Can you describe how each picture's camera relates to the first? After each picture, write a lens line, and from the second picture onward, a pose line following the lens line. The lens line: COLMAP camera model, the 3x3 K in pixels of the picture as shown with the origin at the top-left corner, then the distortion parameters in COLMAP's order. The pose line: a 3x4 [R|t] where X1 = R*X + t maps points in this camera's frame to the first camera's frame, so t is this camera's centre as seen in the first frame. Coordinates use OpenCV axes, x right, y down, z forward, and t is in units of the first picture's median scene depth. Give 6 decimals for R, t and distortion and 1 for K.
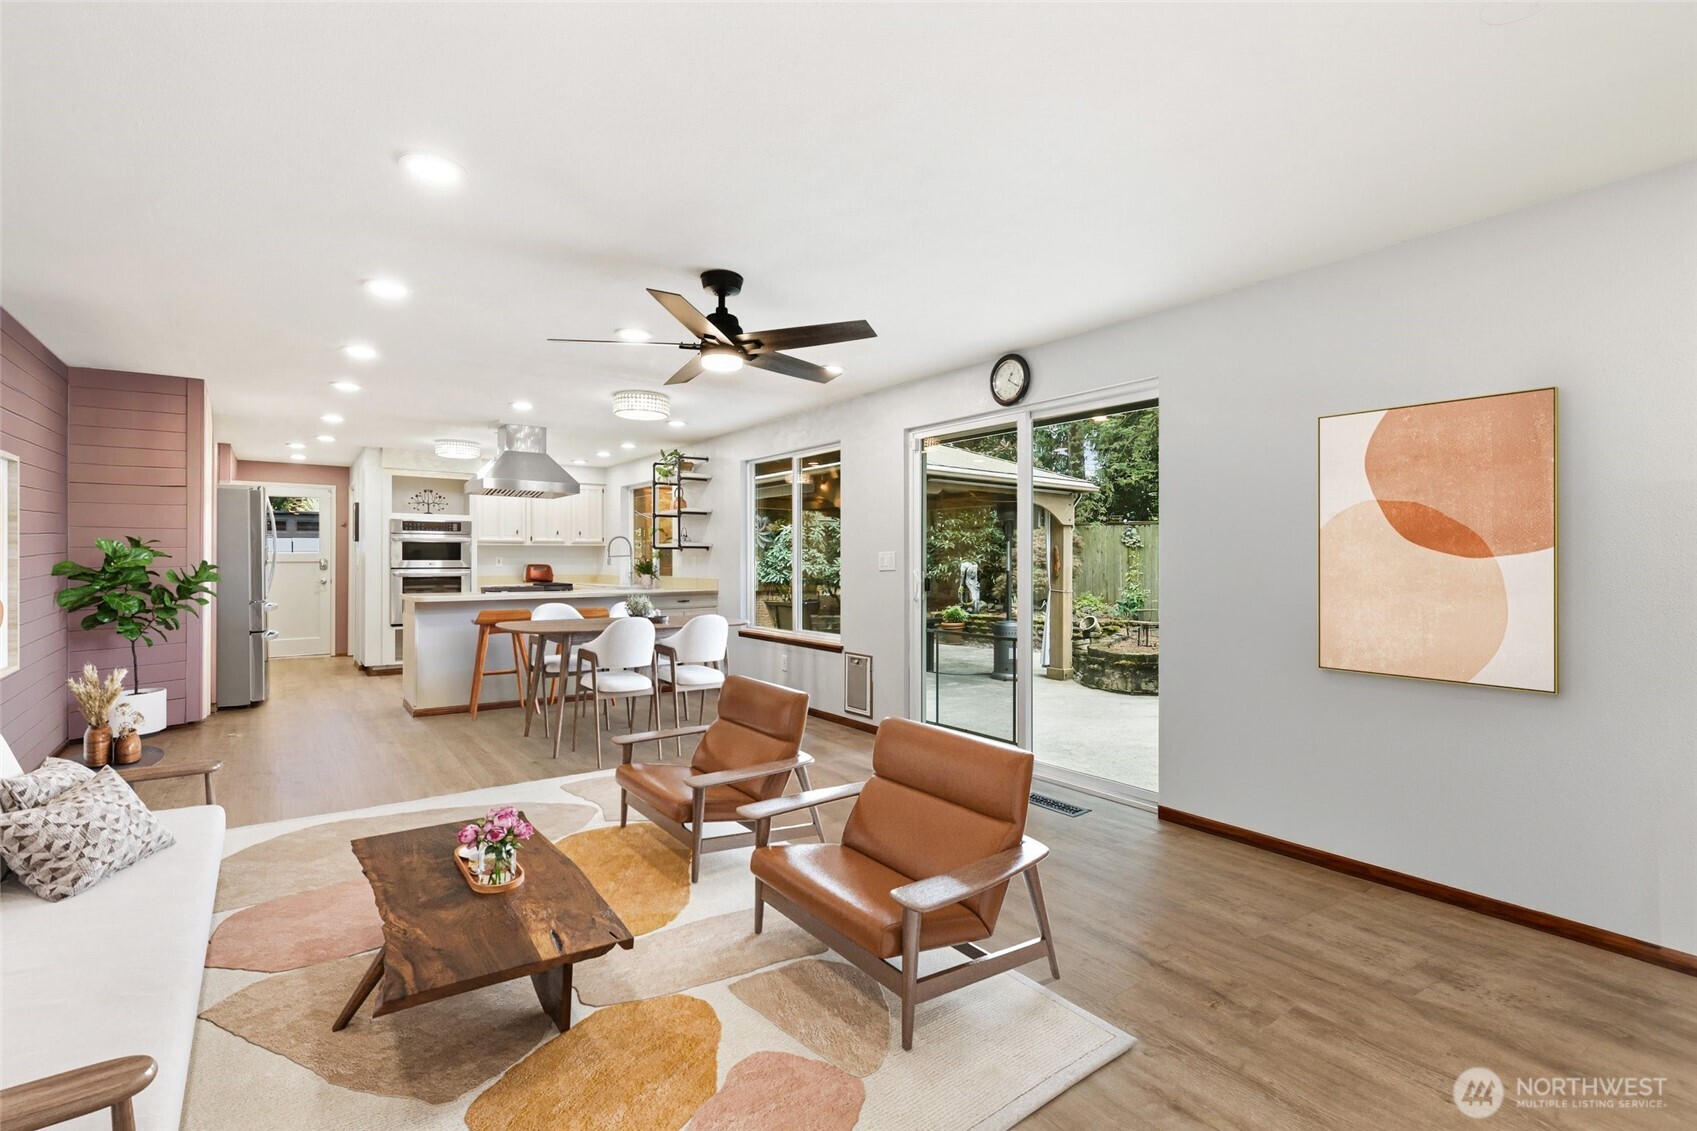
lens RADIAL K [[736.6, 0, 831.1], [0, 736.6, 568.6], [0, 0, 1]] dist [0.000280, 0.000053]
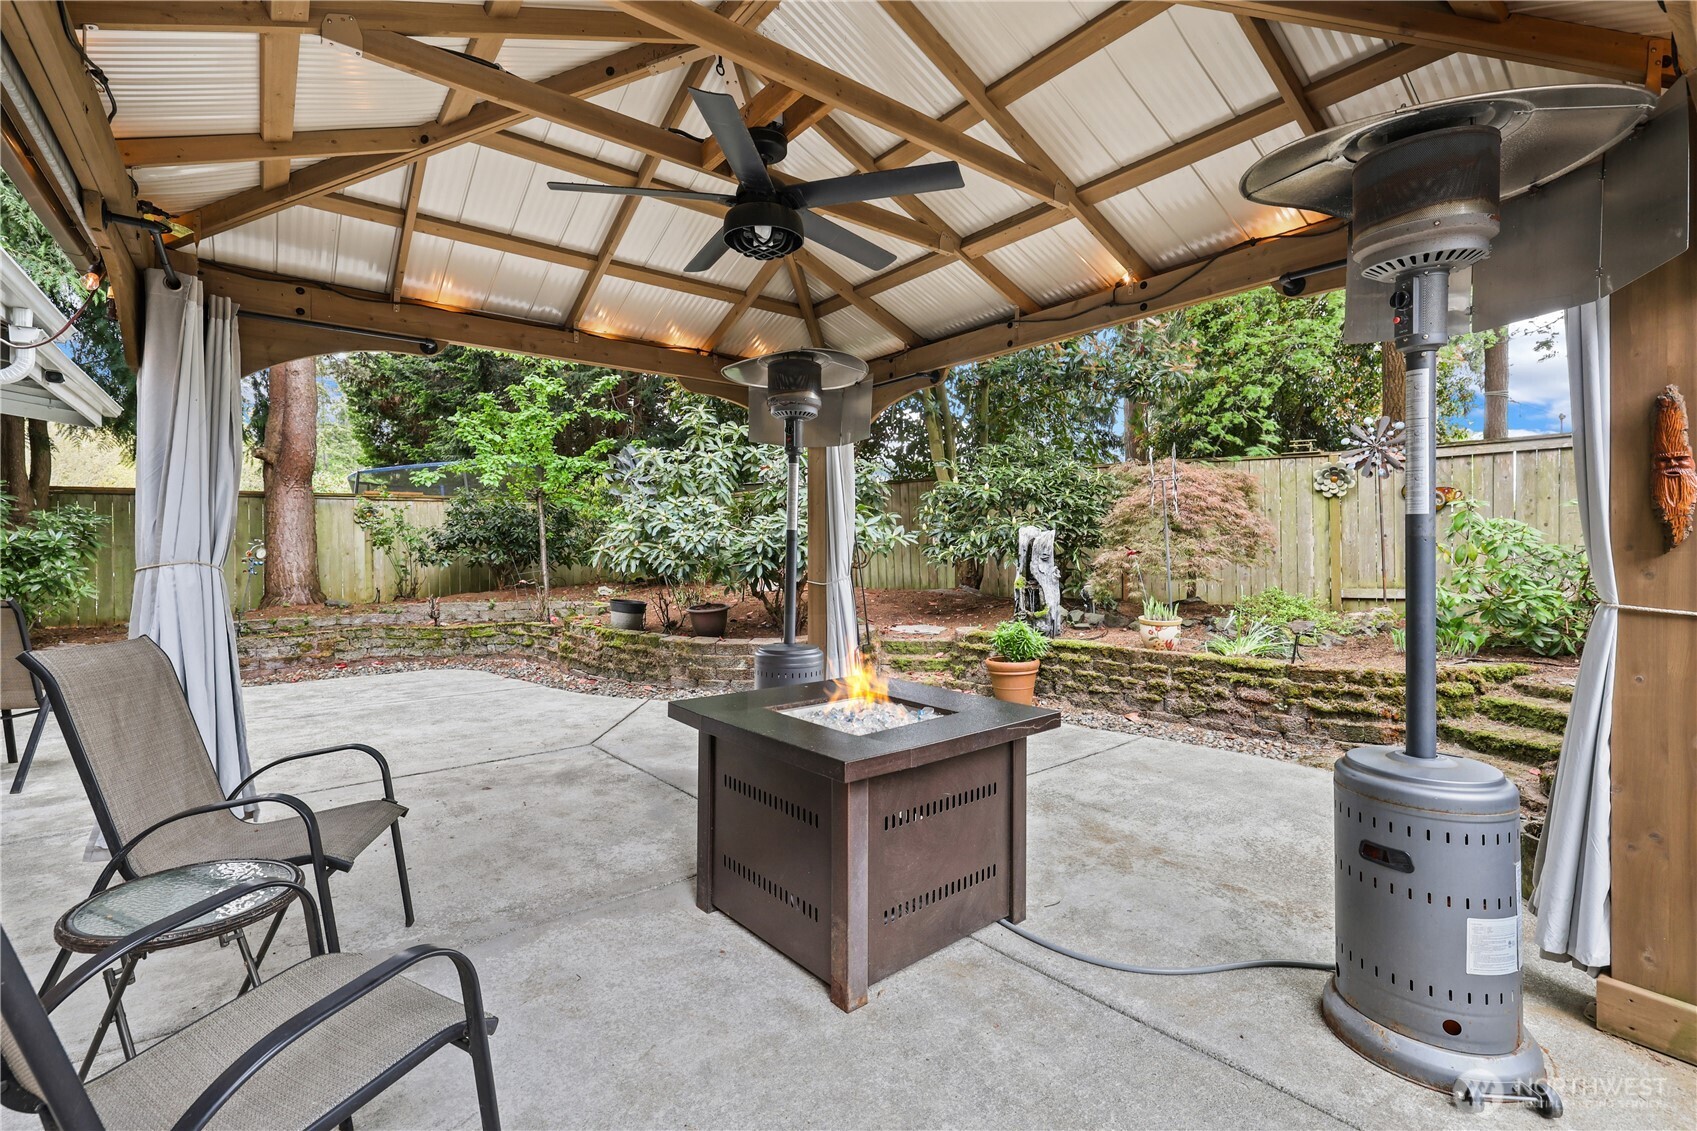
lens RADIAL K [[736.6, 0, 839.2], [0, 736.6, 553.0], [0, 0, 1]] dist [0.000280, 0.000053]
pose [[0.999693, -0.005268, 0.024207, 0.050814], [0.005212, 0.999984, 0.002364, 0.007864], [-0.024219, -0.002238, 0.999704, 0.559228]]
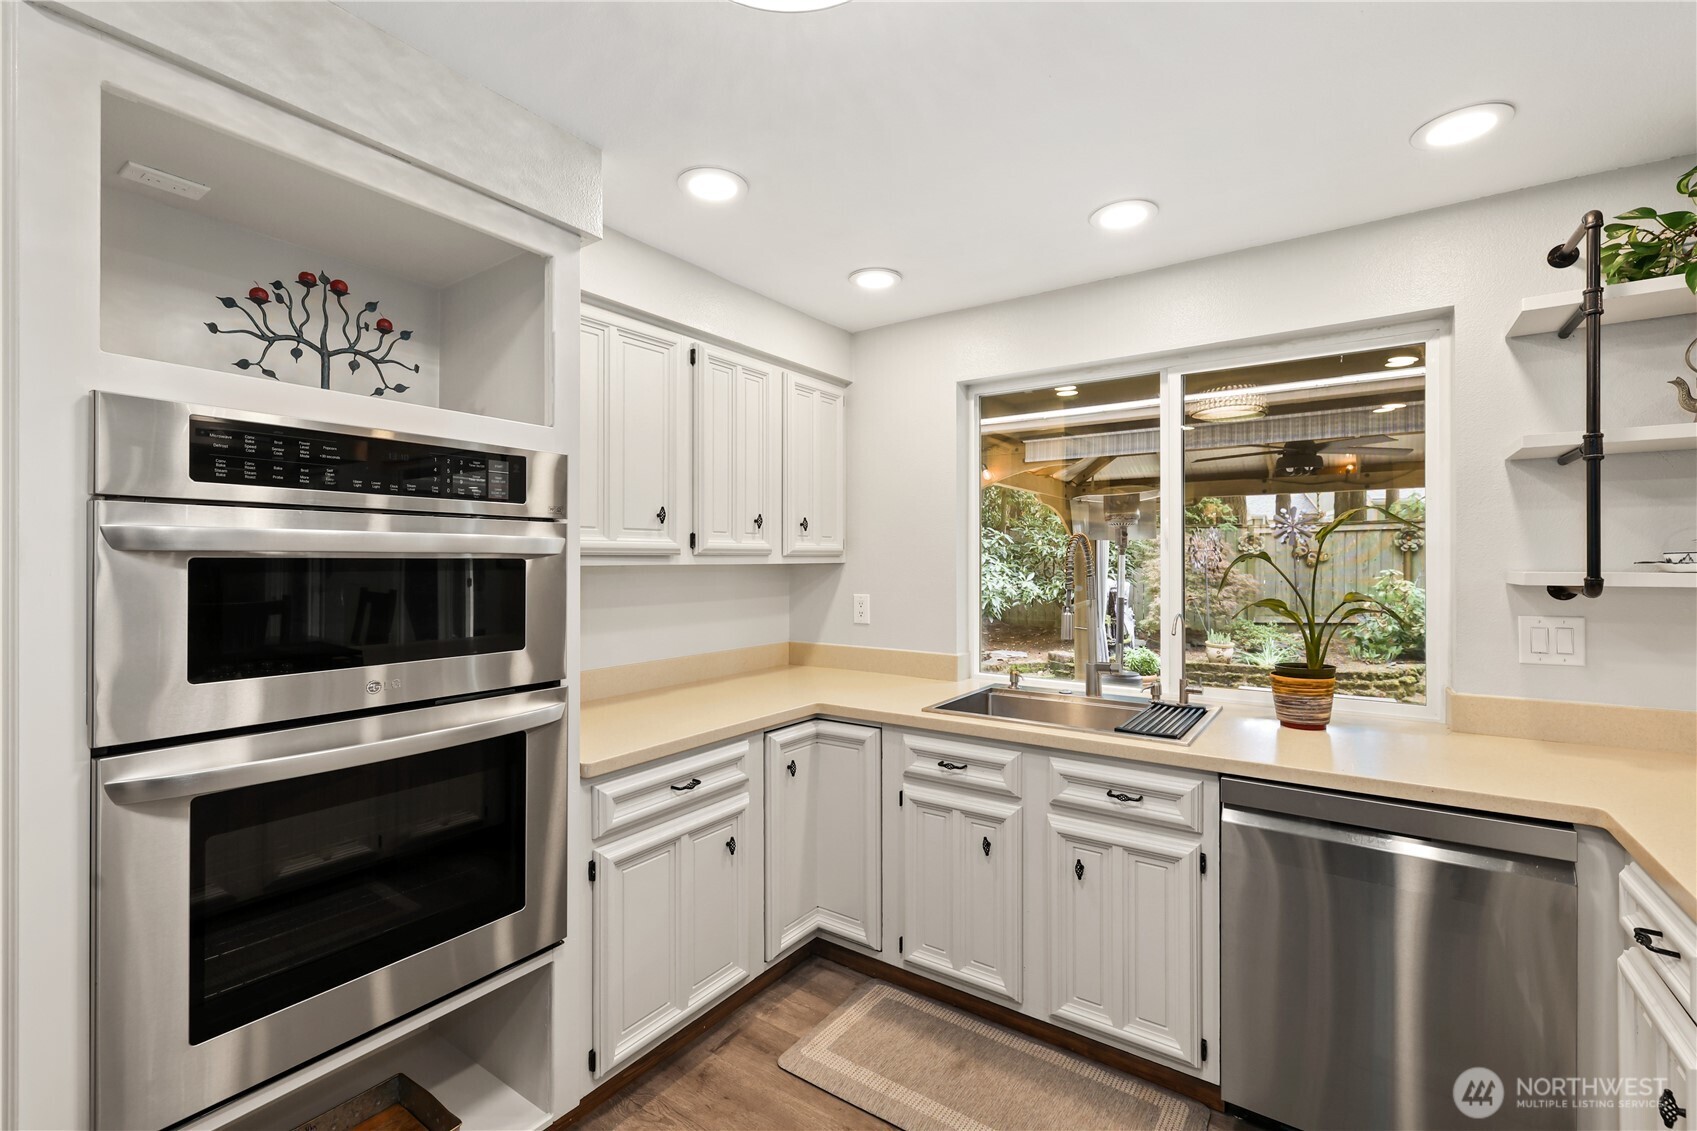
lens RADIAL K [[736.6, 0, 860.1], [0, 736.6, 561.0], [0, 0, 1]] dist [0.000280, 0.000053]
pose [[0.945172, 0.002729, 0.326561, -0.284206], [0.001248, 0.999928, -0.011970, -0.019119], [-0.326570, 0.011721, 0.945100, 0.461970]]
